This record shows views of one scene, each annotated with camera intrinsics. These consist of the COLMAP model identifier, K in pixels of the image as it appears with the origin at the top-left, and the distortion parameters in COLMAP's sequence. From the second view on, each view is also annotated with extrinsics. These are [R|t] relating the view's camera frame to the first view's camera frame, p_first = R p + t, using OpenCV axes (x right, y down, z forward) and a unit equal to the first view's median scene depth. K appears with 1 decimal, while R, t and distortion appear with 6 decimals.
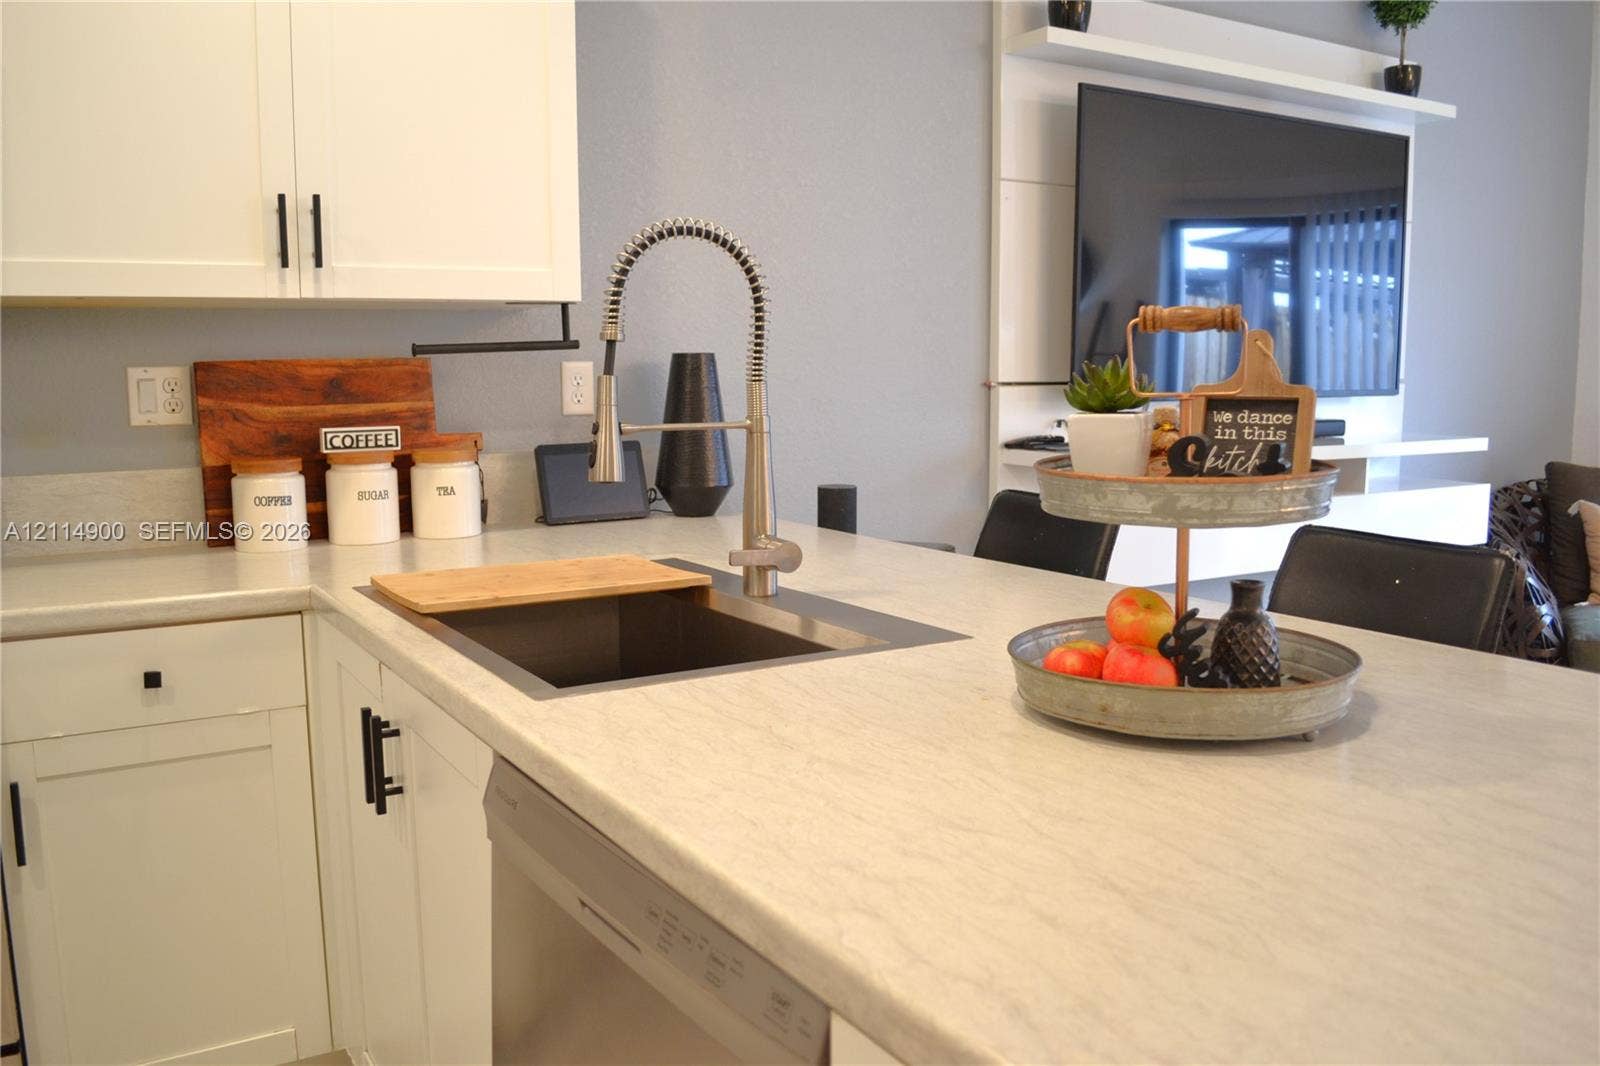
lens RADIAL K [[1300.9, 0, 800.0], [0, 1300.9, 533.0], [0, 0, 1]] dist [-0.081791, -0.000439]
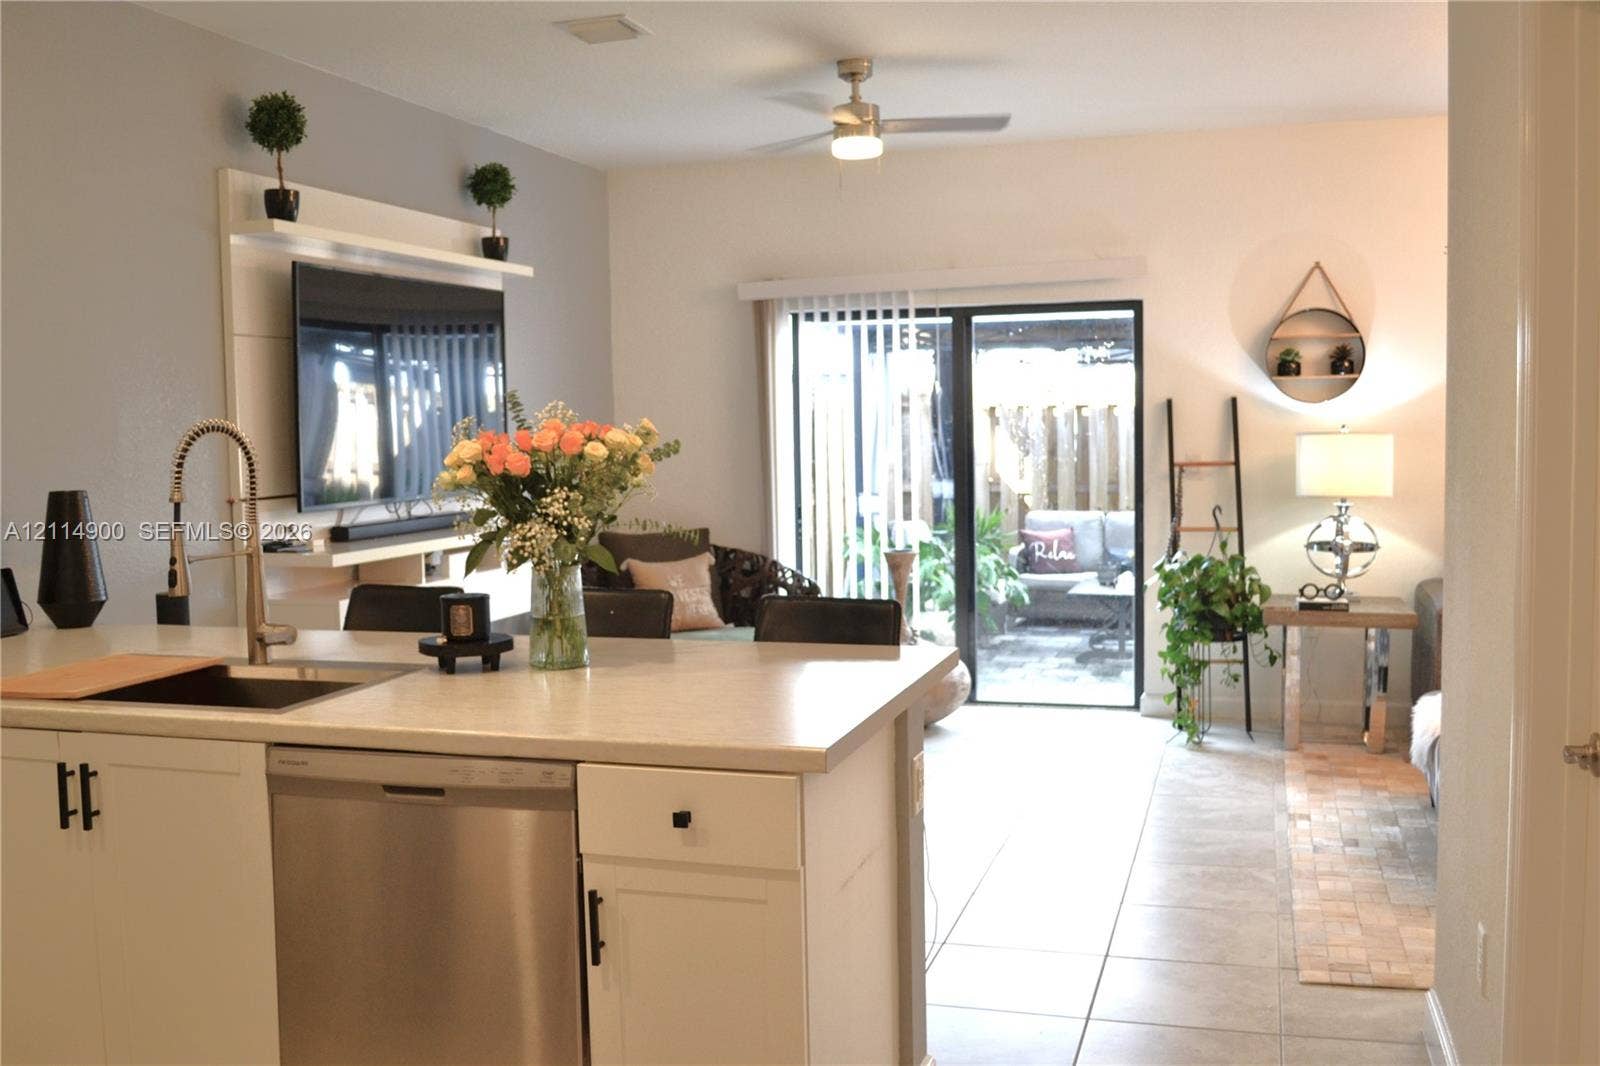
lens RADIAL K [[1300.9, 0, 800.0], [0, 1300.9, 533.0], [0, 0, 1]] dist [-0.081791, -0.000439]
pose [[0.751352, -0.055157, 0.657593, -0.179262], [0.095433, 0.995107, -0.025573, -0.001998], [-0.652965, 0.081971, 0.752939, -0.183000]]
